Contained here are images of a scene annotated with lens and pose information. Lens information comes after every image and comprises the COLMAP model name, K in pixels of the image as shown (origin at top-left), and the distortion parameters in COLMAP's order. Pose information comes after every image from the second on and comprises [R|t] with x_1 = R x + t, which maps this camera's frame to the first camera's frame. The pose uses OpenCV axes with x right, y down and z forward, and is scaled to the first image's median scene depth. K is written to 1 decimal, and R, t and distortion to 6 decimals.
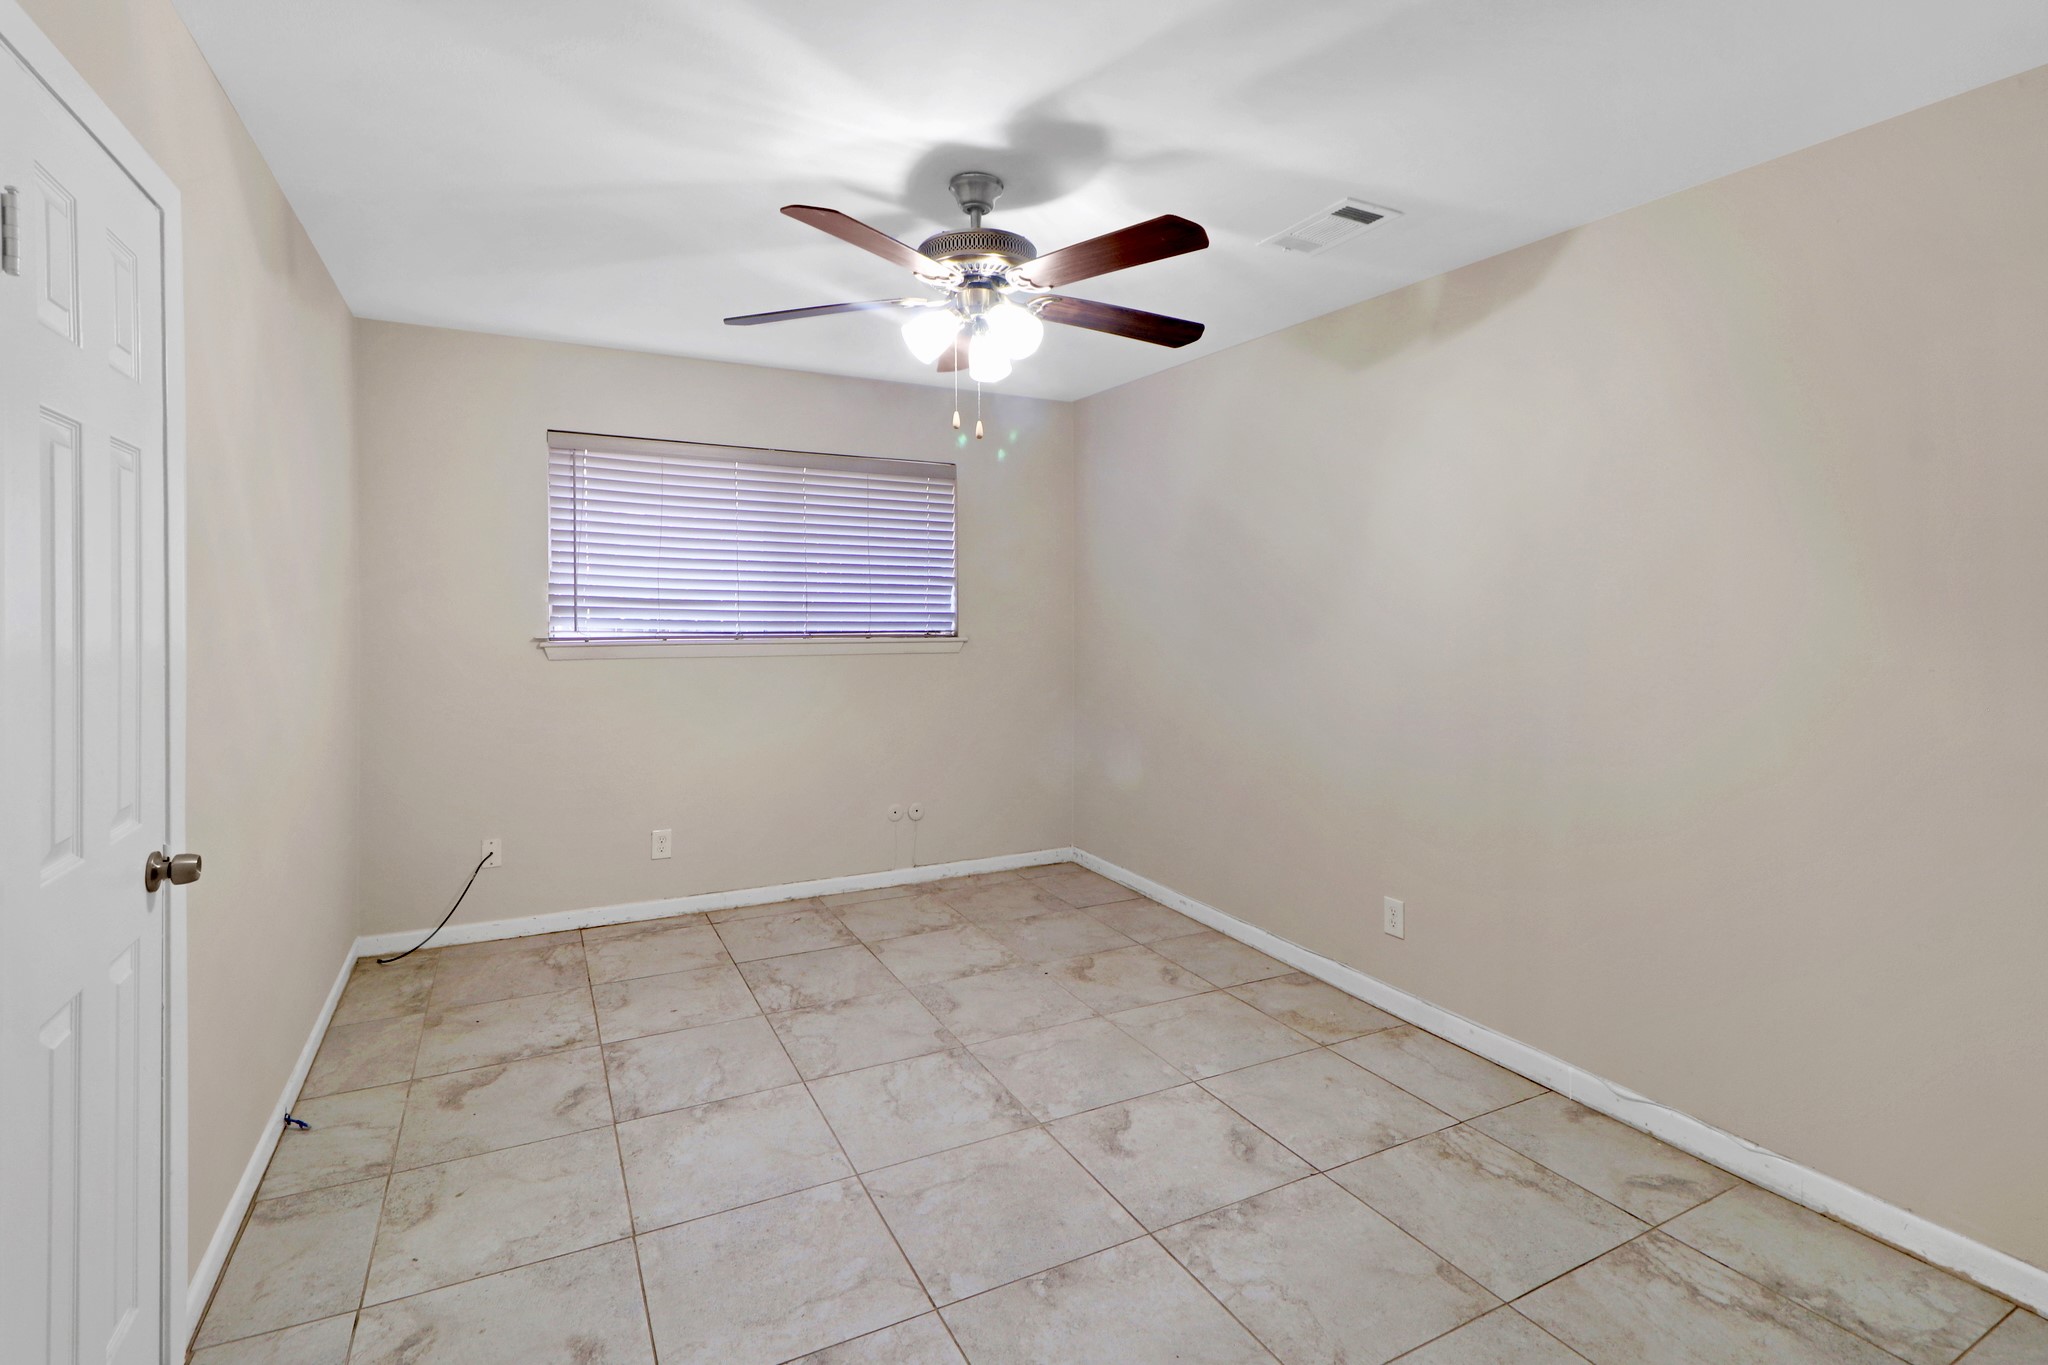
lens RADIAL K [[956.8, 0, 1038.6], [0, 956.8, 621.7], [0, 0, 1]] dist [0.003692, -0.000191]
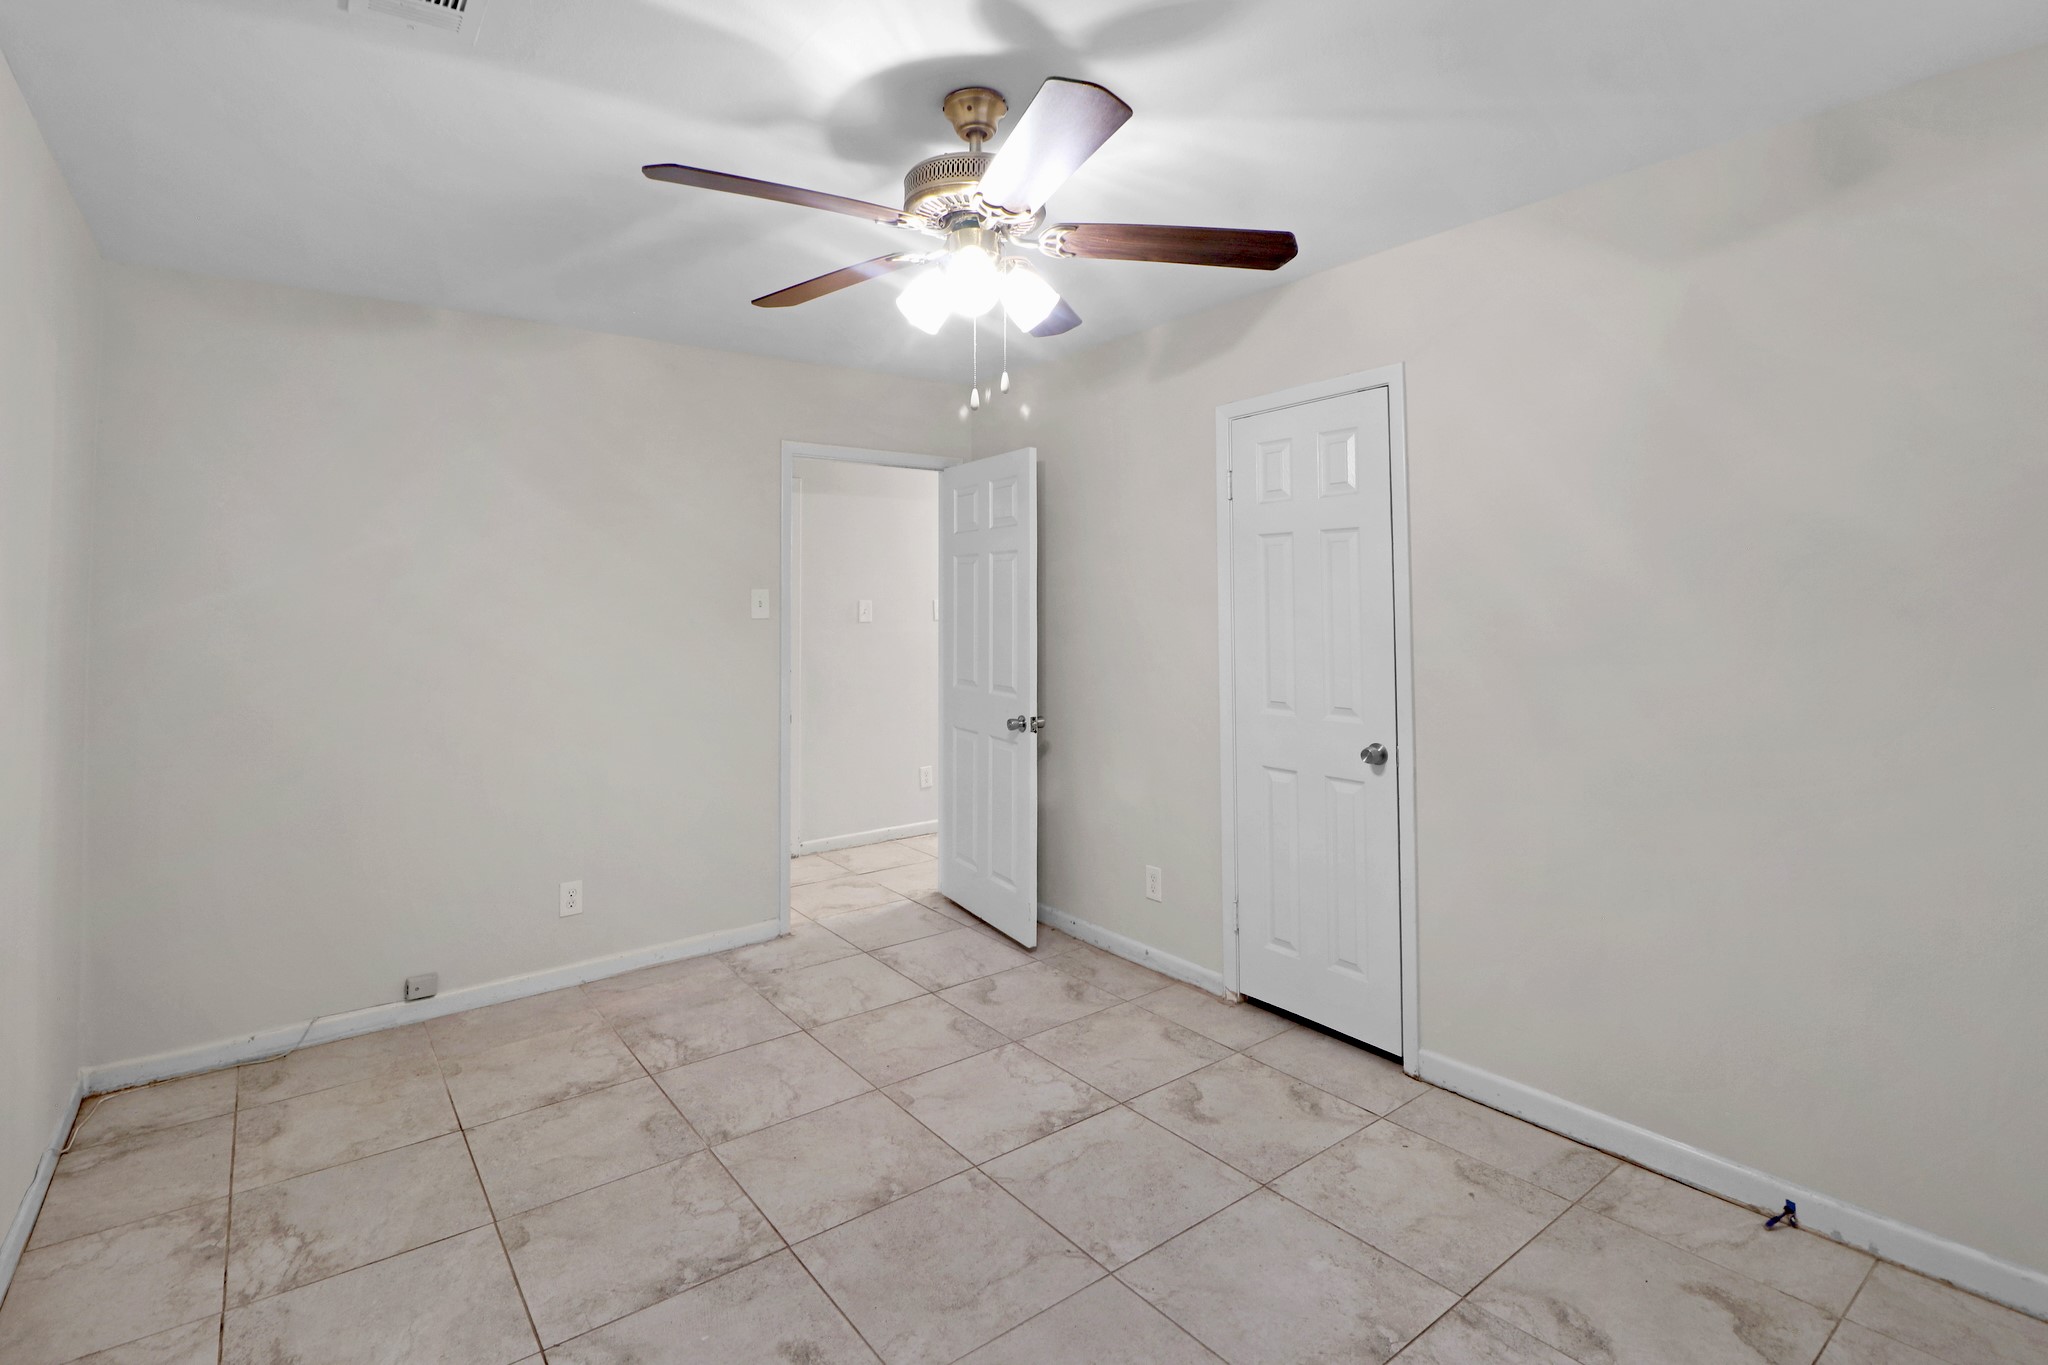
lens RADIAL K [[956.8, 0, 1038.6], [0, 956.8, 621.7], [0, 0, 1]] dist [0.003692, -0.000191]
pose [[-0.983728, 0.010749, -0.179345, 0.029876], [0.006402, 0.999672, 0.024799, -0.046028], [0.179552, 0.023247, -0.983474, 1.992094]]
